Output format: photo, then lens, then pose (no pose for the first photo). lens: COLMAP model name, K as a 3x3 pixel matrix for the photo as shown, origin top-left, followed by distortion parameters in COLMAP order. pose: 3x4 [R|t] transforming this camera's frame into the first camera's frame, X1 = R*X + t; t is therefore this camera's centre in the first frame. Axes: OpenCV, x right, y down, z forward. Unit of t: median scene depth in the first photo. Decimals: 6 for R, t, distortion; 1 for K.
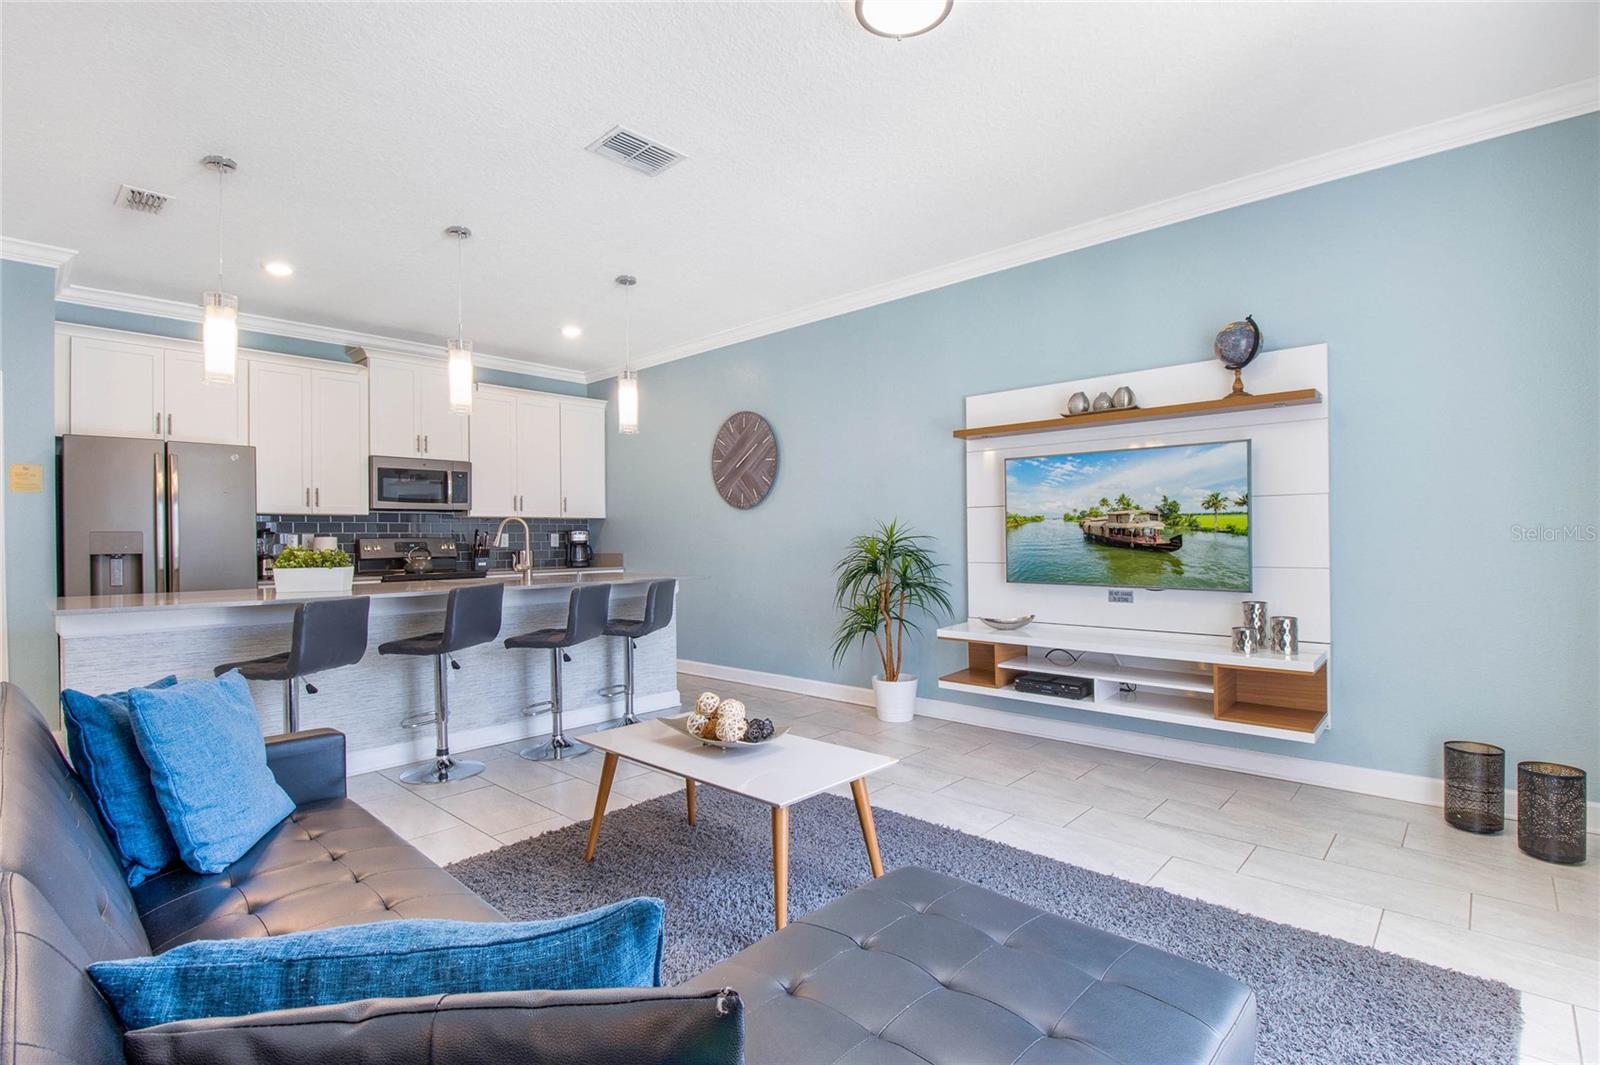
lens RADIAL K [[756.7, 0, 804.3], [0, 756.7, 542.3], [0, 0, 1]] dist [-0.013011, -0.001626]
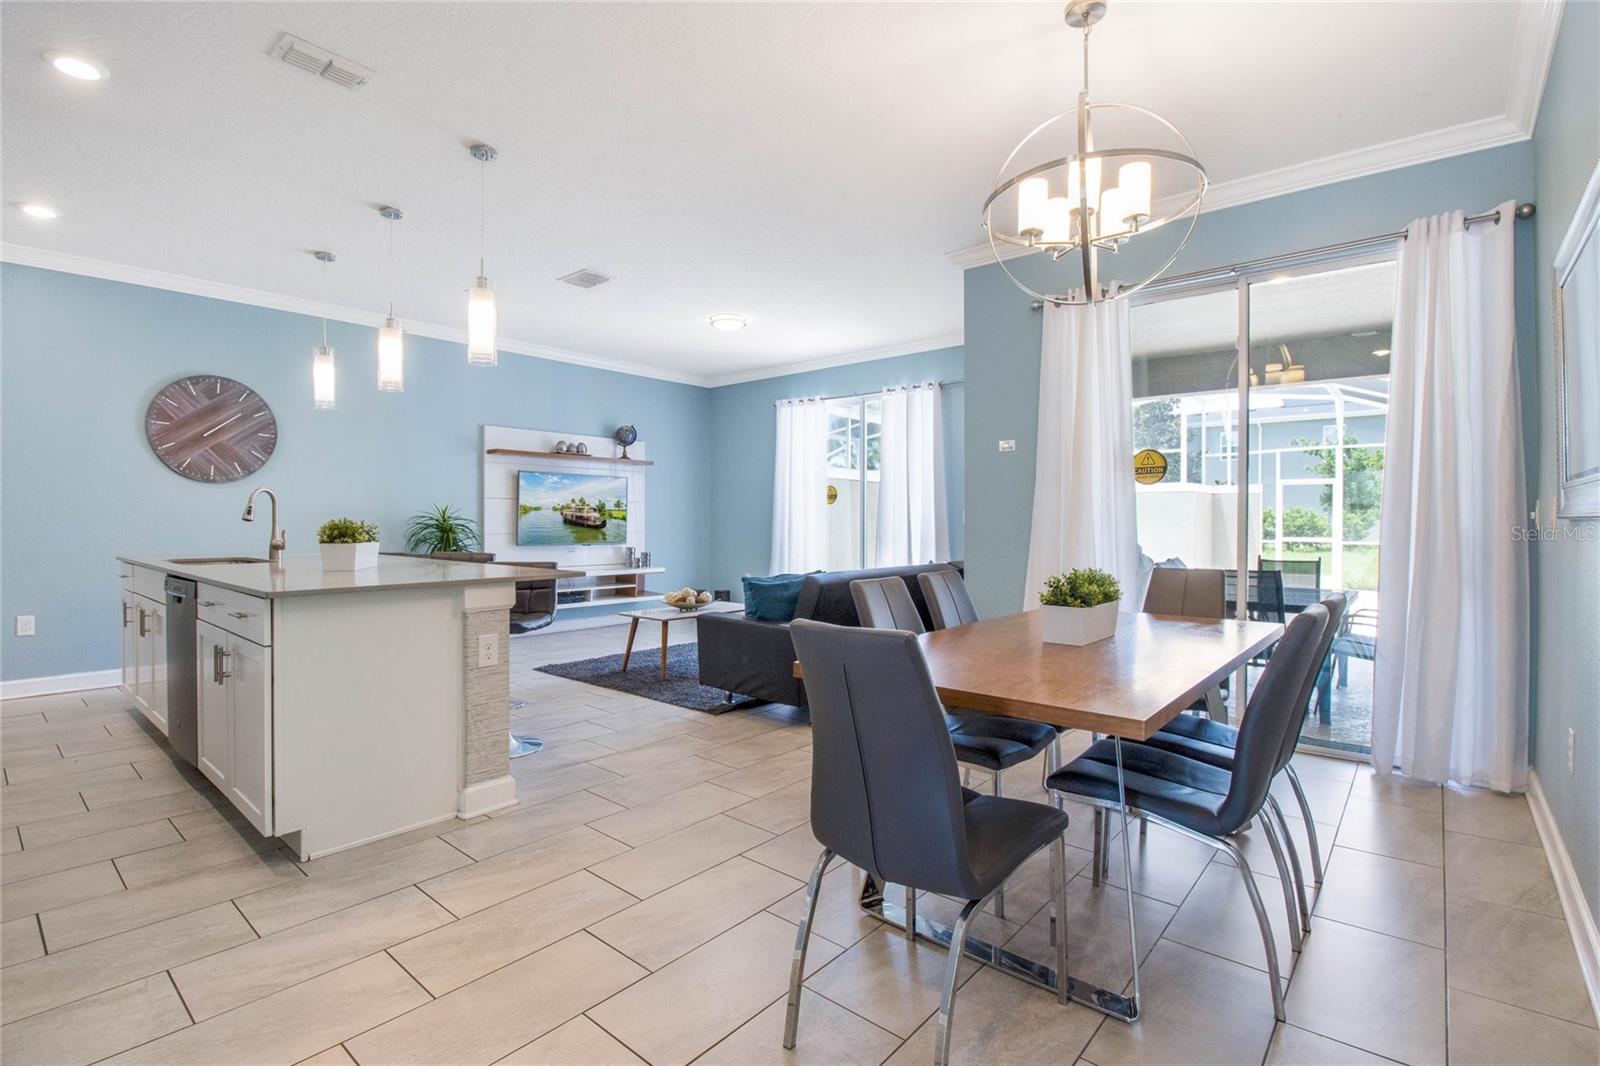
lens RADIAL K [[756.7, 0, 829.2], [0, 756.7, 518.2], [0, 0, 1]] dist [-0.013011, -0.001626]
pose [[-0.058785, 0.019919, 0.998072, -1.493761], [0.001436, 0.999802, -0.019869, 0.025857], [-0.998270, 0.000266, -0.058802, 0.482427]]
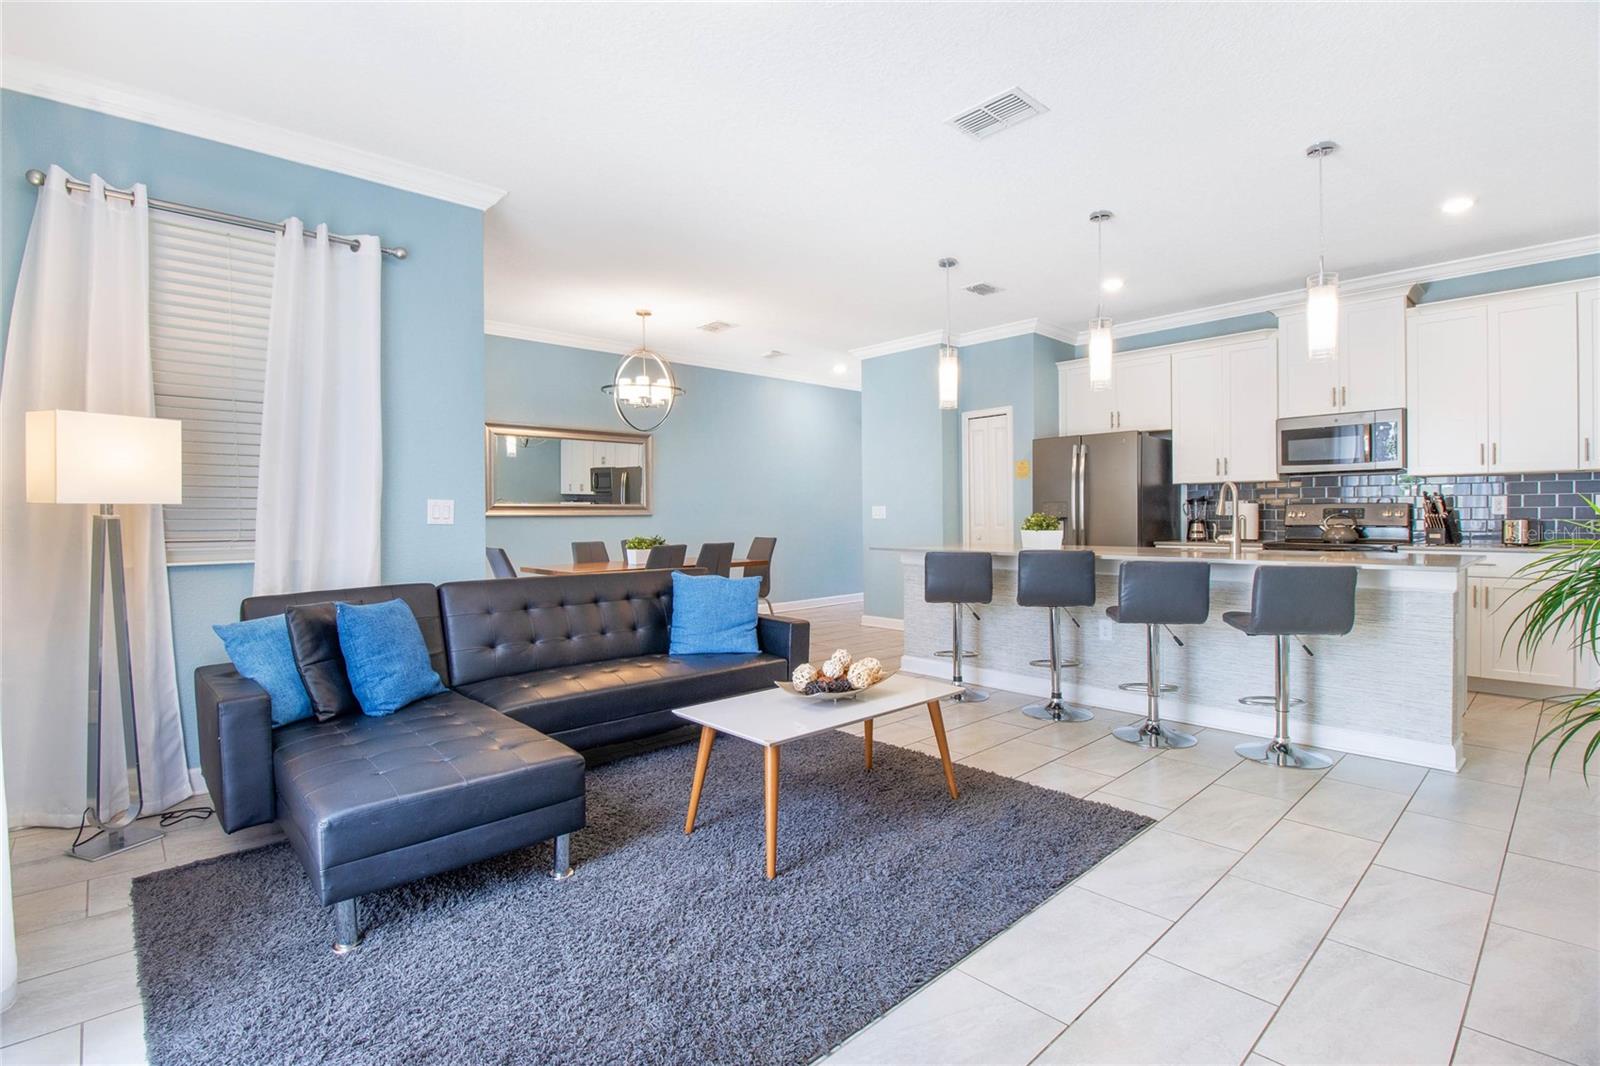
lens RADIAL K [[756.7, 0, 804.2], [0, 756.7, 525.5], [0, 0, 1]] dist [-0.013011, -0.001626]
pose [[-0.072106, 0.024170, -0.997104, 0.599789], [0.006166, 0.999698, 0.023787, -0.006344], [0.997378, -0.004433, -0.072233, 0.625052]]
